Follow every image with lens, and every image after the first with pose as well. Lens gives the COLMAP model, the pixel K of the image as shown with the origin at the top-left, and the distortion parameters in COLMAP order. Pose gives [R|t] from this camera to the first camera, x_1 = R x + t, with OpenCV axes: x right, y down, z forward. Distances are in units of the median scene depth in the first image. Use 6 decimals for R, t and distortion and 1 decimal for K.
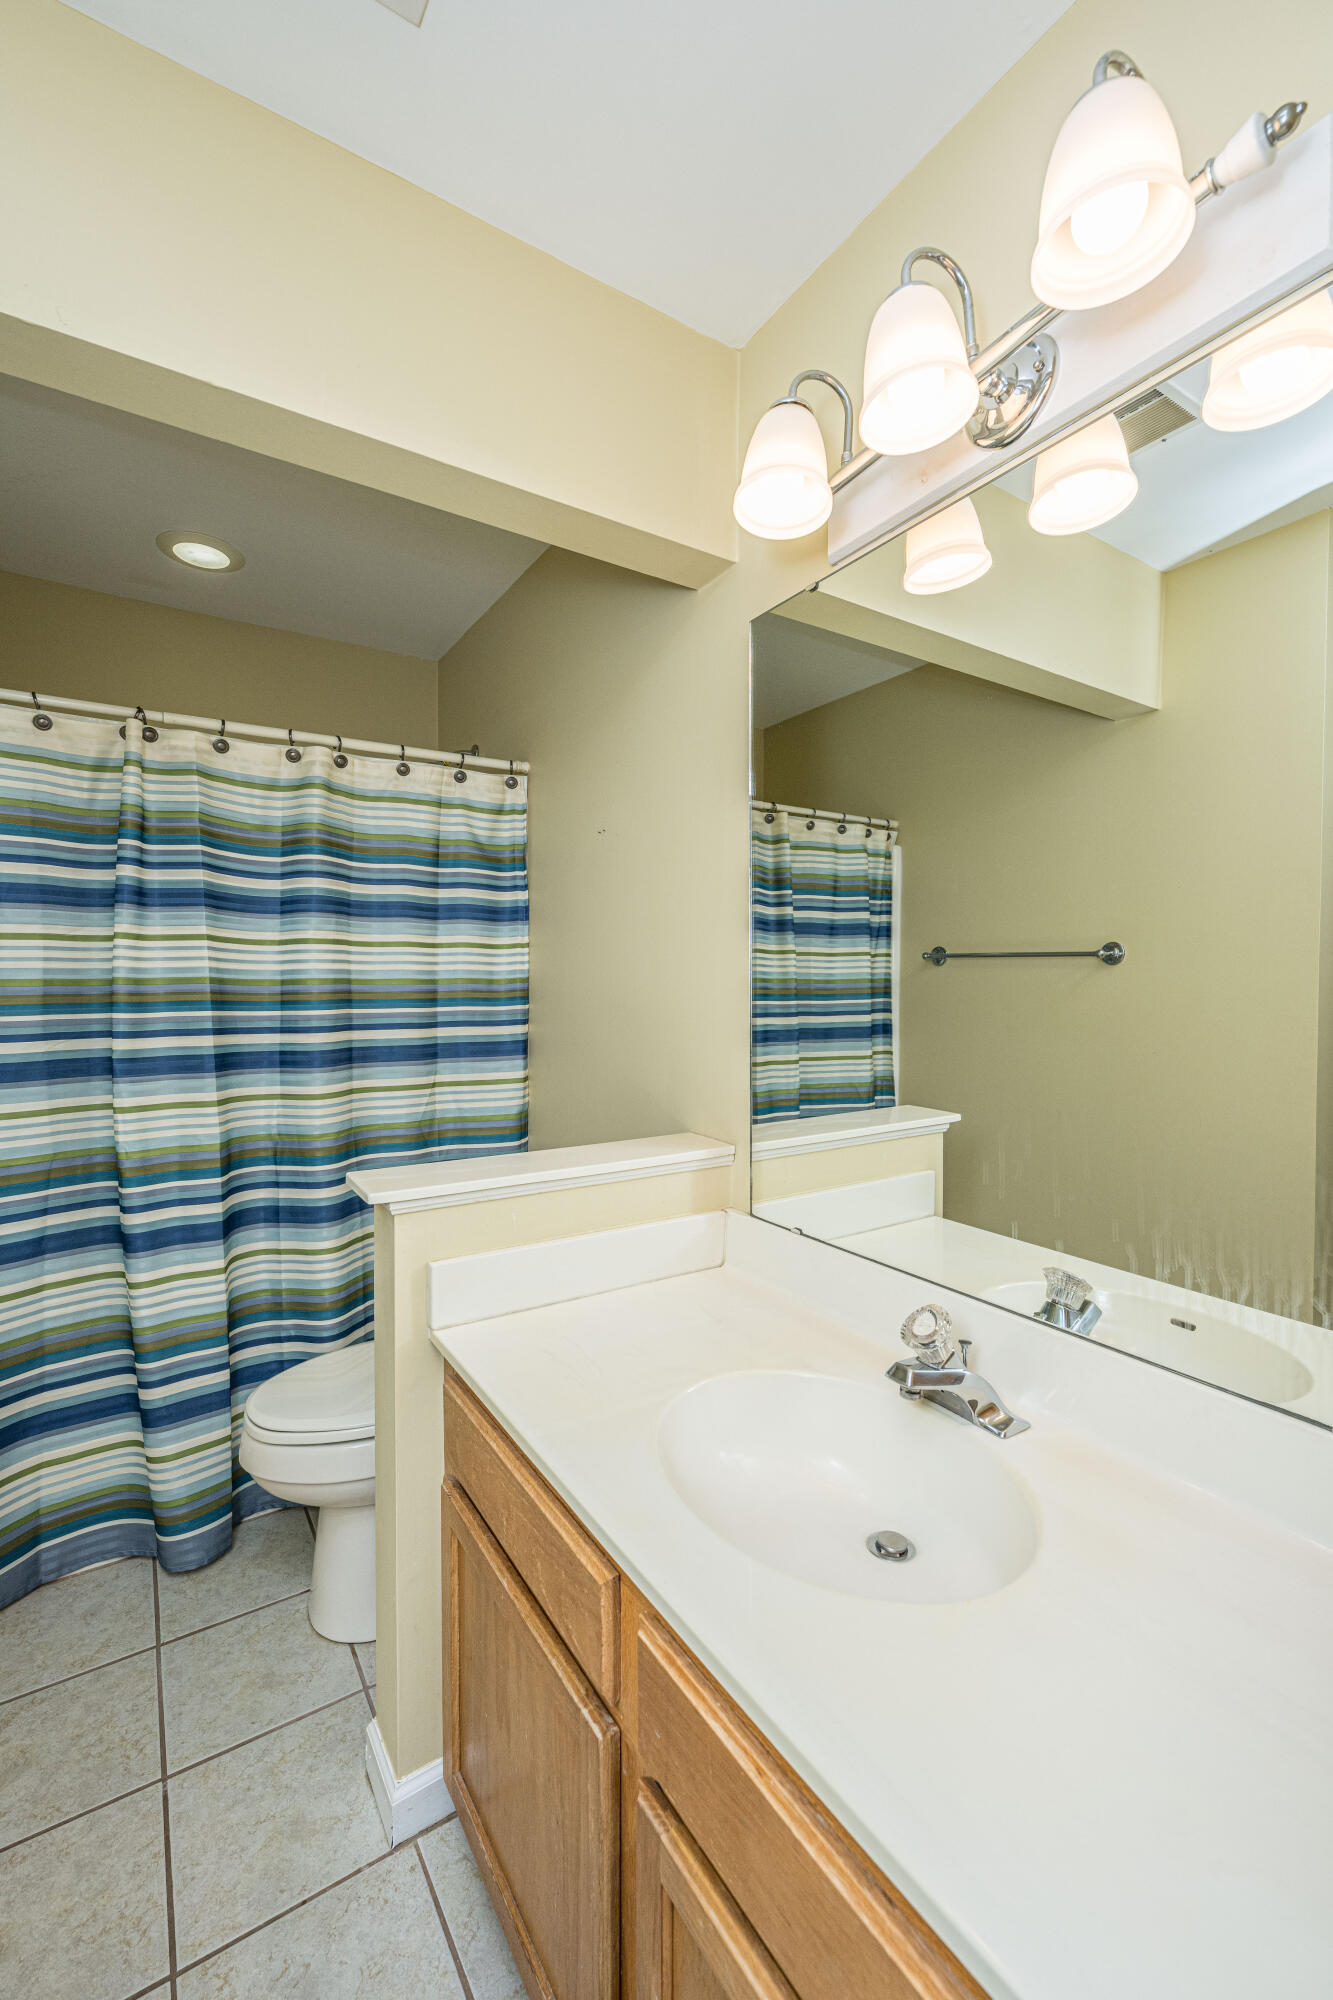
lens RADIAL K [[825.0, 0, 756.2], [0, 825.0, 982.7], [0, 0, 1]] dist [-0.001871, 0.000092]
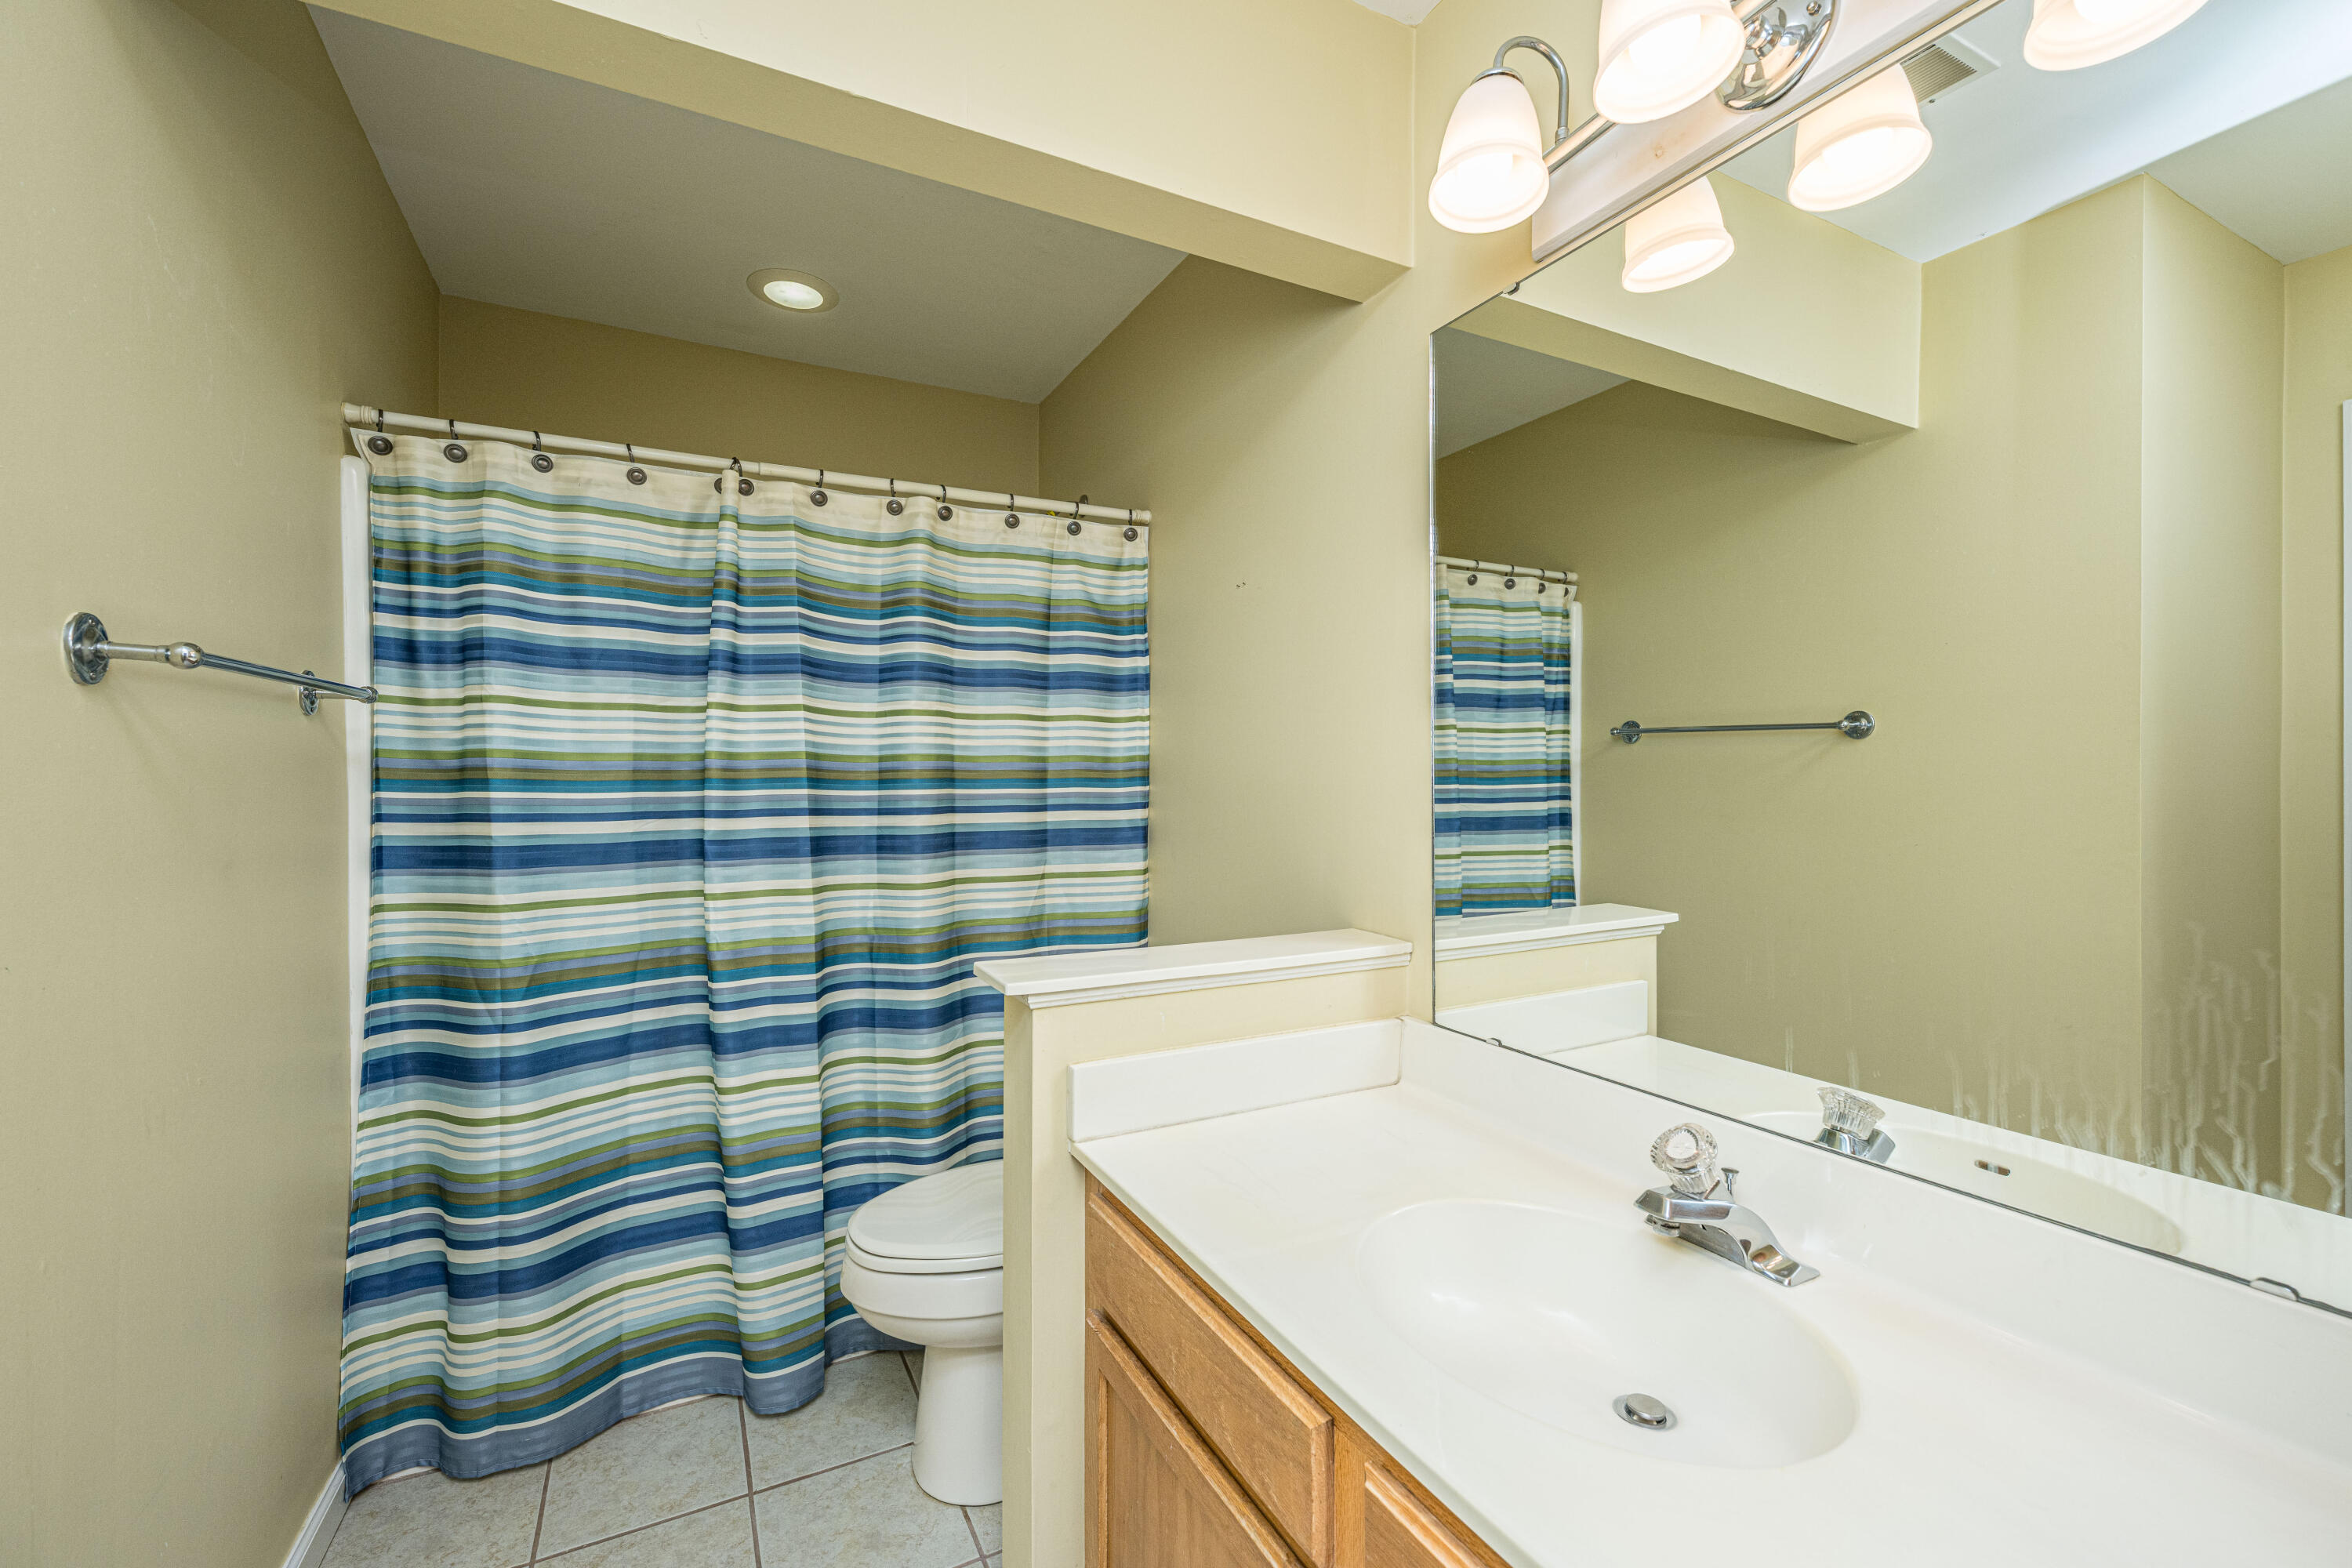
lens RADIAL K [[970.2, 0, 1181.1], [0, 970.2, 798.7], [0, 0, 1]] dist [-0.001871, 0.000092]
pose [[0.995939, 0.004606, -0.089917, -0.159960], [-0.006592, 0.999741, -0.021803, 0.066269], [0.089793, 0.022307, 0.995711, -0.021164]]
